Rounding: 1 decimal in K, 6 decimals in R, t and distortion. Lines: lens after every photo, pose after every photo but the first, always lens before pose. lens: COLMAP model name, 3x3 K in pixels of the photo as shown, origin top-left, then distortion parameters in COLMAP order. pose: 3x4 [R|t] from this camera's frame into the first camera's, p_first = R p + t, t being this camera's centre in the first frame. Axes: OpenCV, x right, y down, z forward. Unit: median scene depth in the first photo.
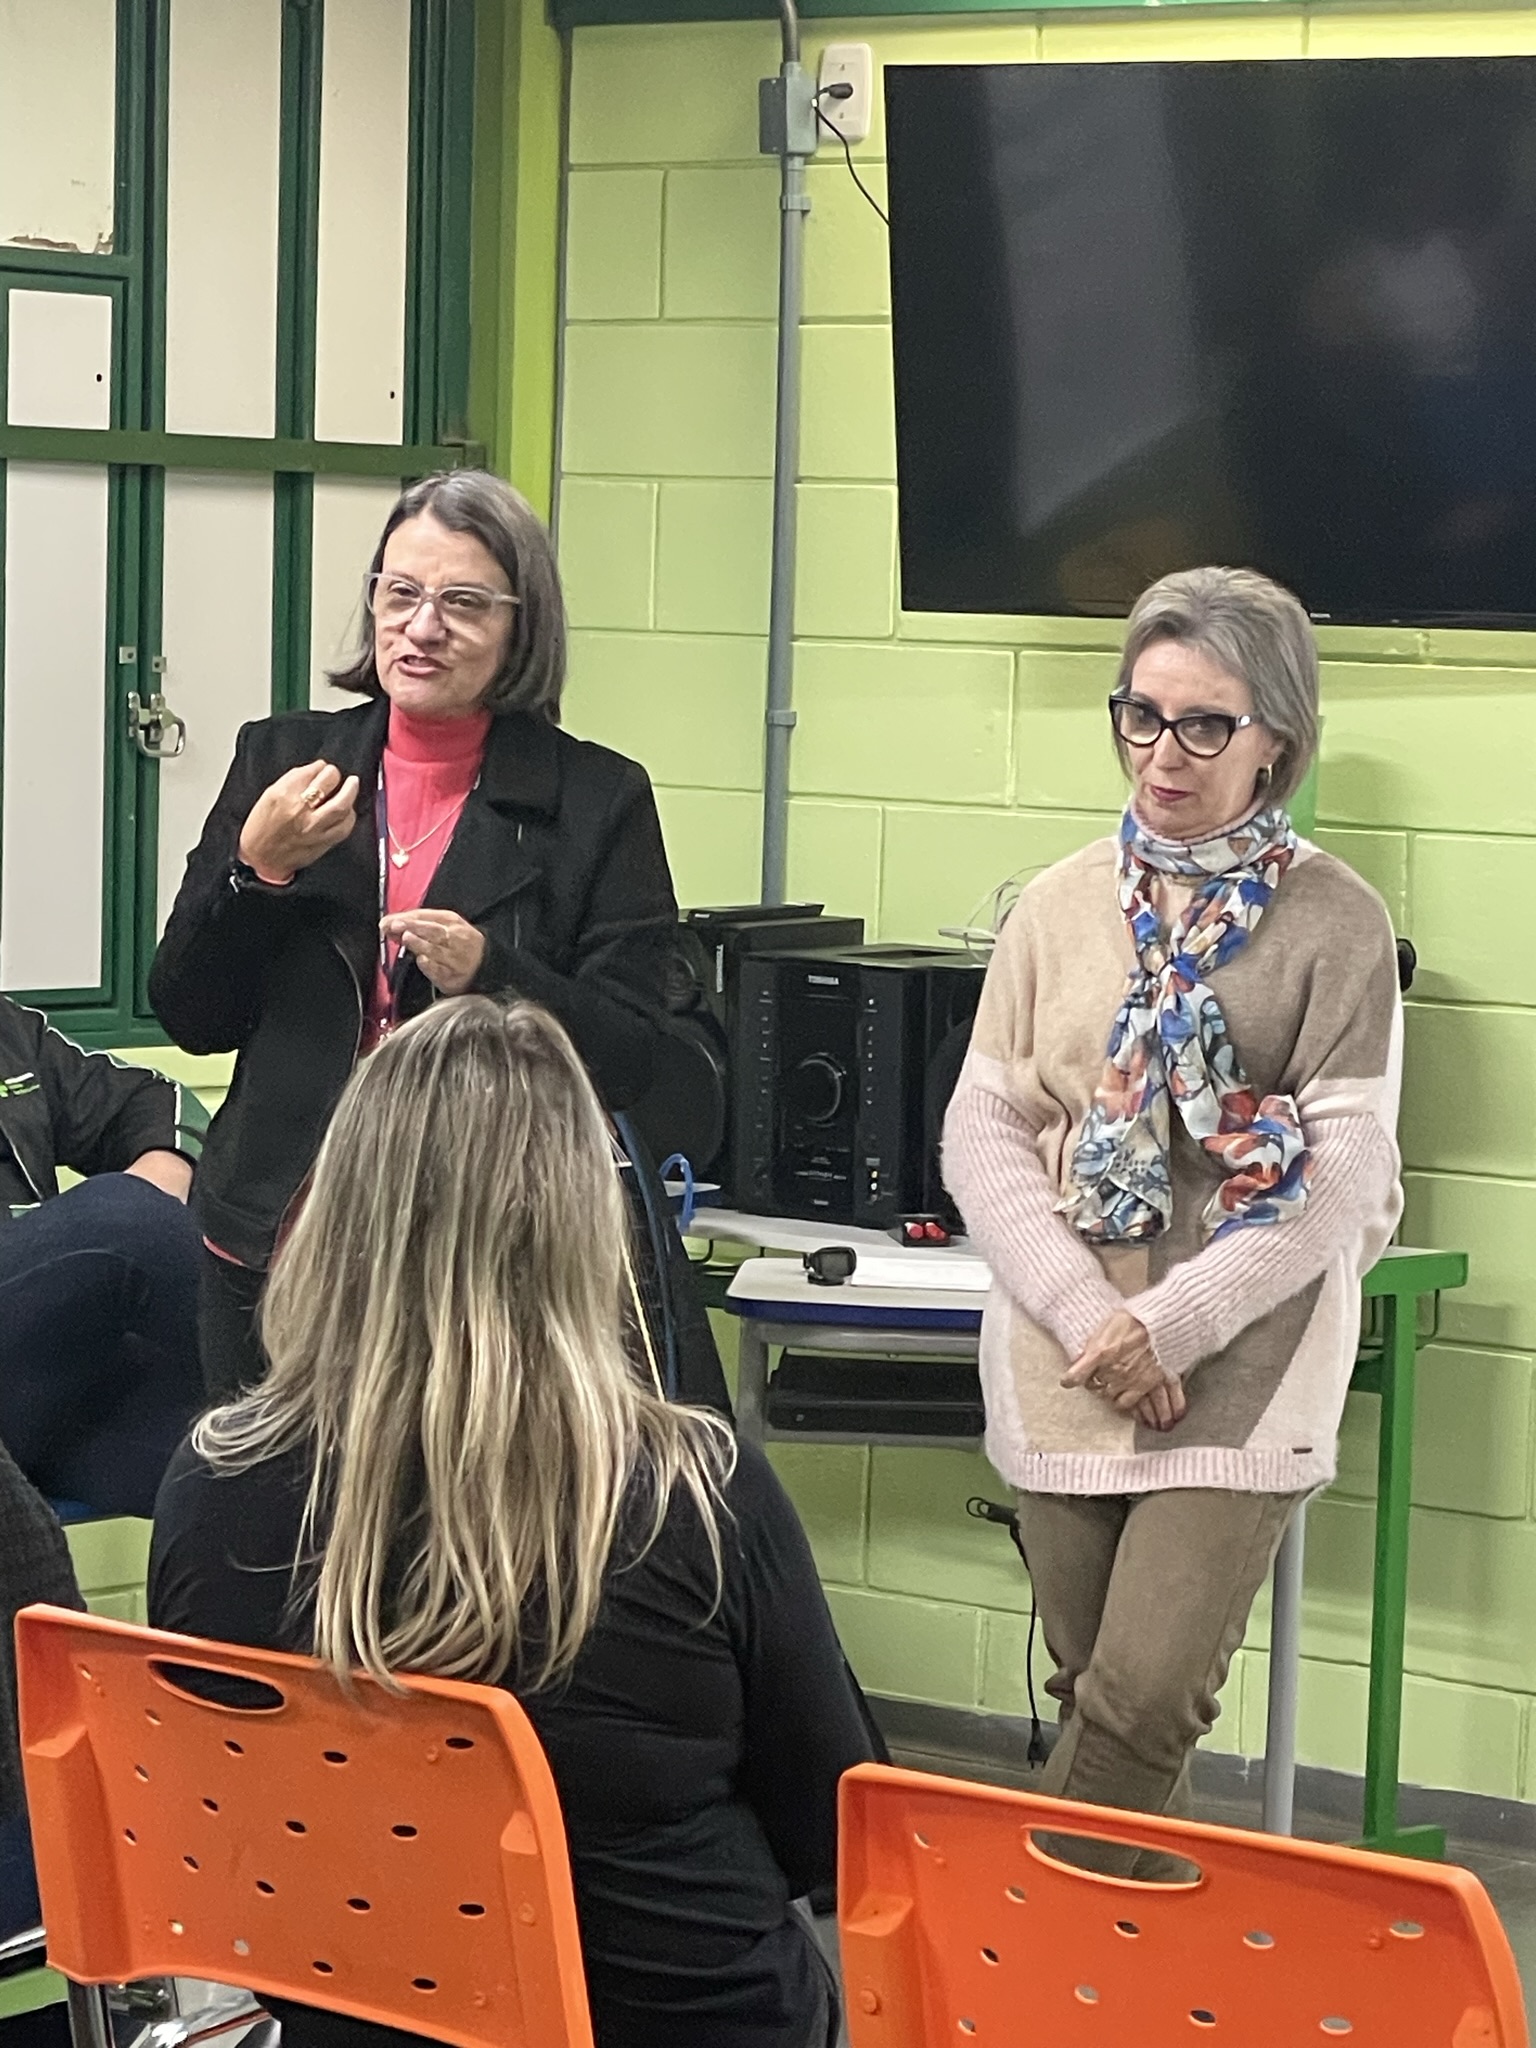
lens RADIAL K [[6567.1, 0, 775.7], [0, 6567.1, 1032.3], [0, 0, 1]] dist [0.053730, 1.861775]
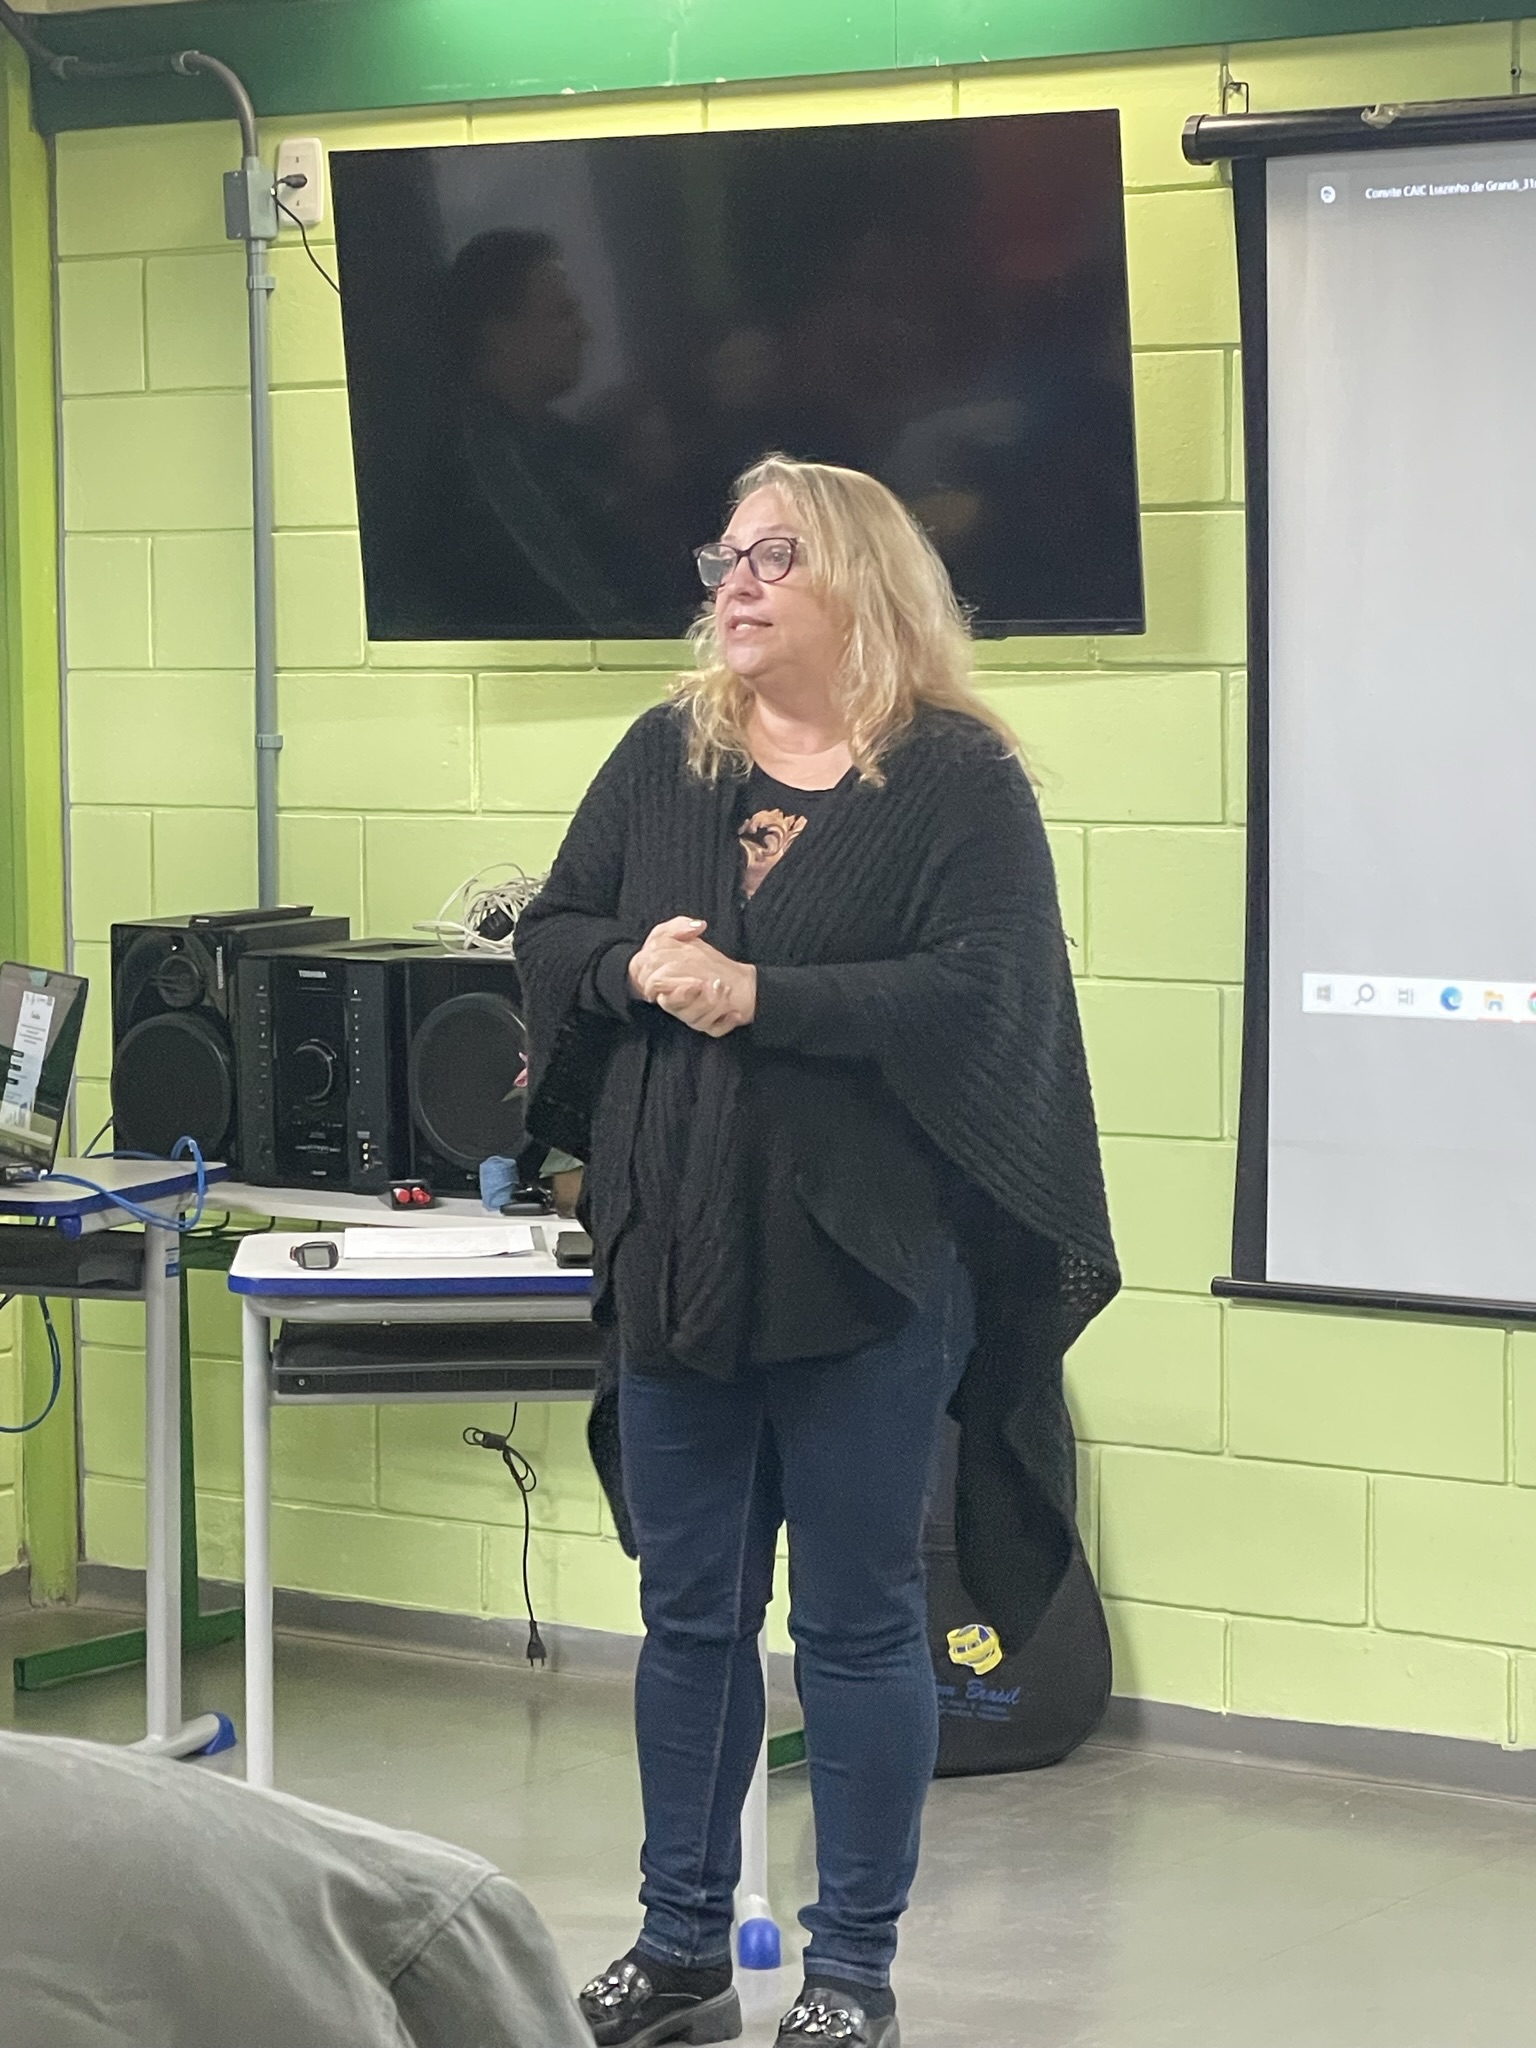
lens RADIAL K [[5223.6, 0, 768.9], [0, 5223.6, 1020.3], [0, 0, 1]] dist [0.050344, 0.942175]
pose [[0.995743, -0.043935, 0.081024, 0.011651], [0.043531, 0.999029, 0.006744, -0.002591], [-0.081242, -0.003188, 0.996689, 0.103756]]
